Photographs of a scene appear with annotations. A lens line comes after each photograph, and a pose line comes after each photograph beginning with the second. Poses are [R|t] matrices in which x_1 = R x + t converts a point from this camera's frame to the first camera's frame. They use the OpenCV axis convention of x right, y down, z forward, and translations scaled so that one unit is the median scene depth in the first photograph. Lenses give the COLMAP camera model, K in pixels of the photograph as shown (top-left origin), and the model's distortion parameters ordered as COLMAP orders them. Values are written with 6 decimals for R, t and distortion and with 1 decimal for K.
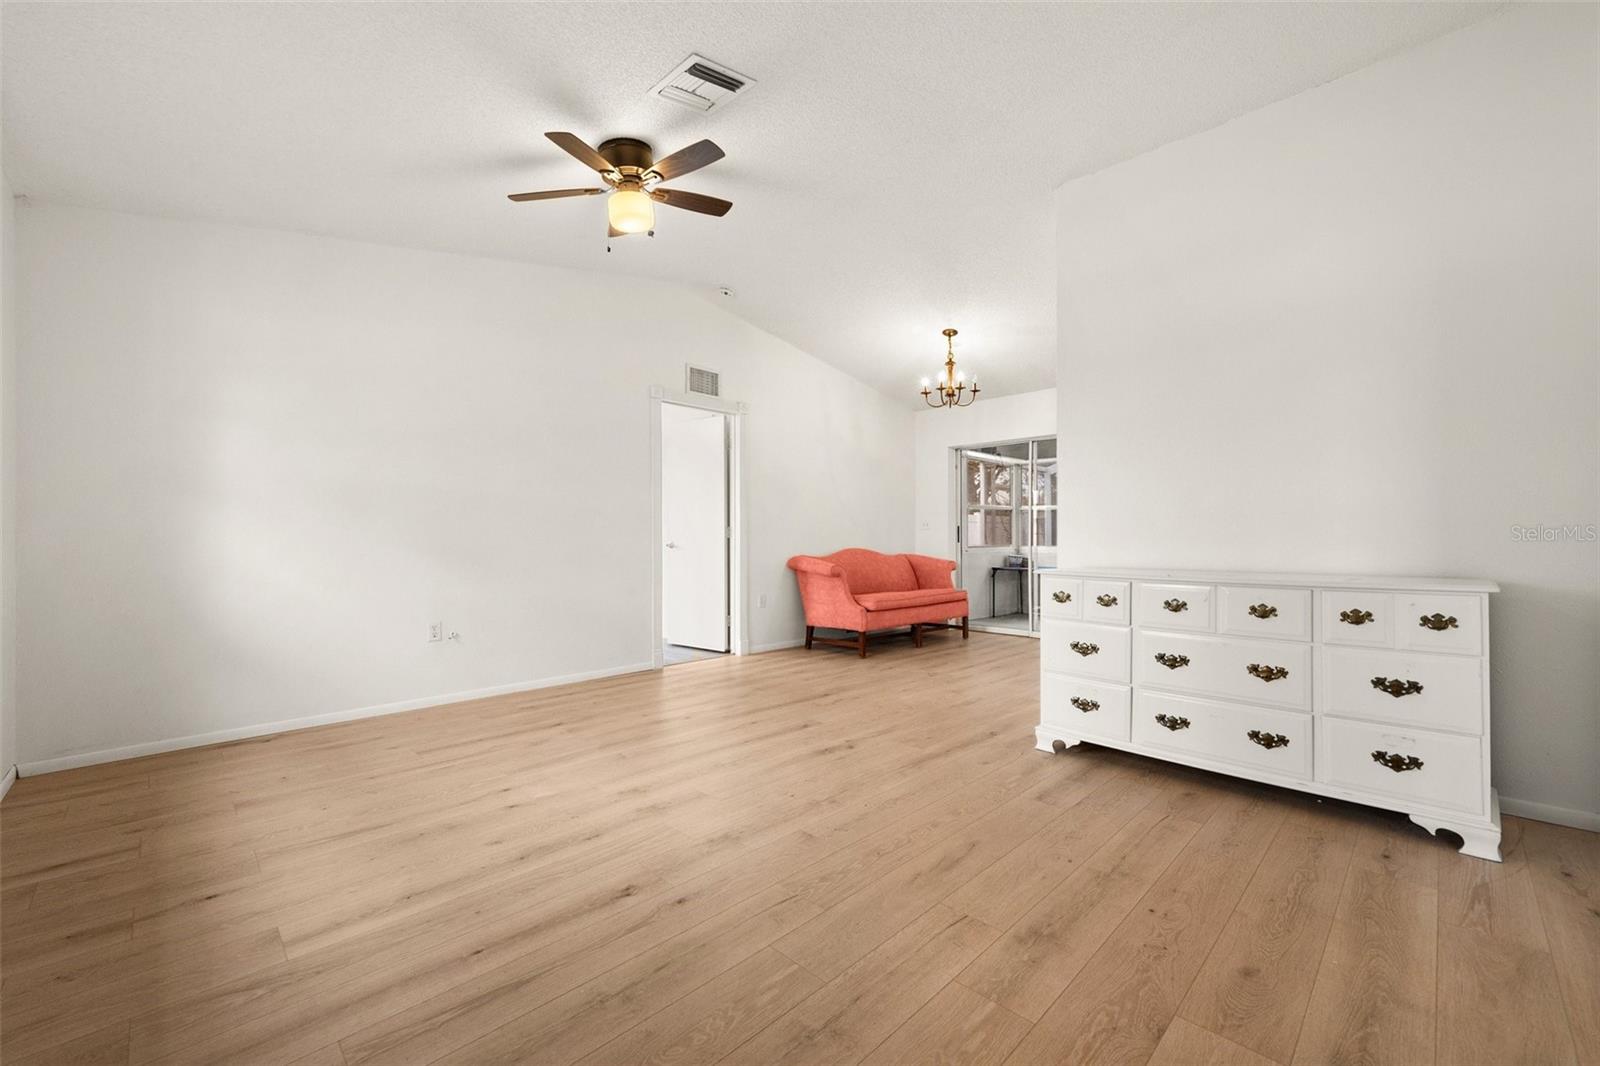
lens RADIAL K [[644.3, 0, 800.3], [0, 644.3, 530.2], [0, 0, 1]] dist [-0.002657, 0.000501]
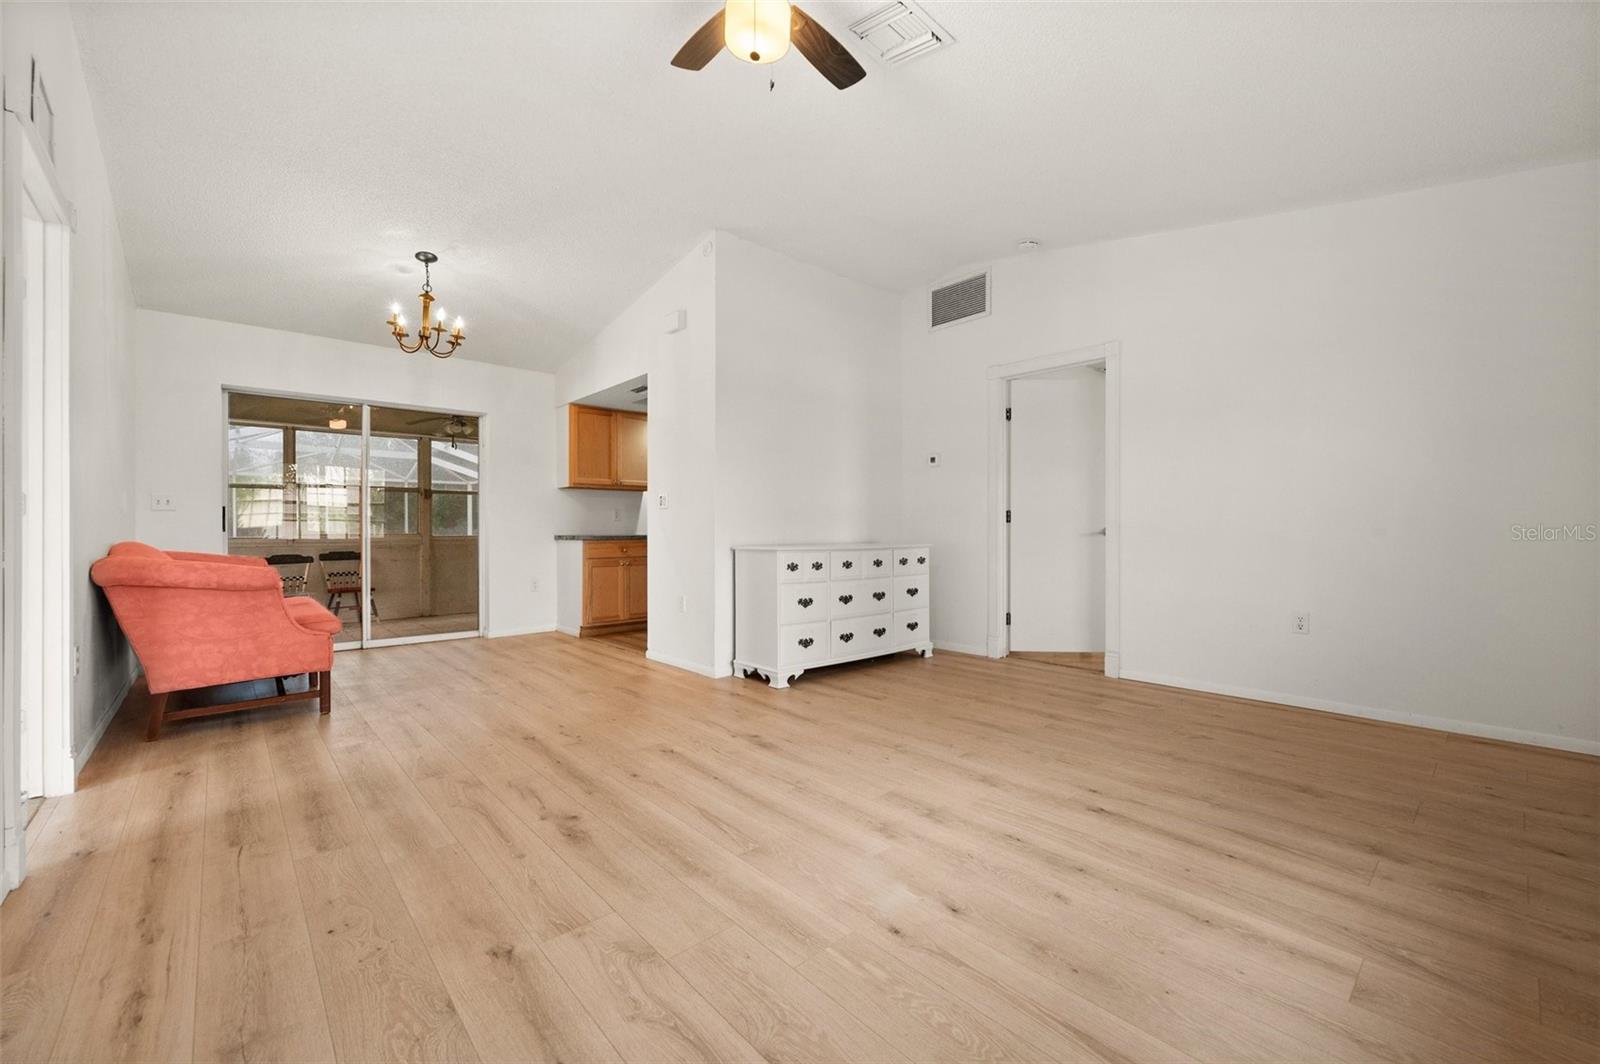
lens RADIAL K [[639.9, 0, 803.1], [0, 639.9, 525.9], [0, 0, 1]] dist [-0.001327, -0.000767]
pose [[0.051257, 0.006211, 0.998666, -1.061028], [-0.010165, 0.999932, -0.005698, 0.031068], [-0.998634, -0.009859, 0.051317, 1.062290]]
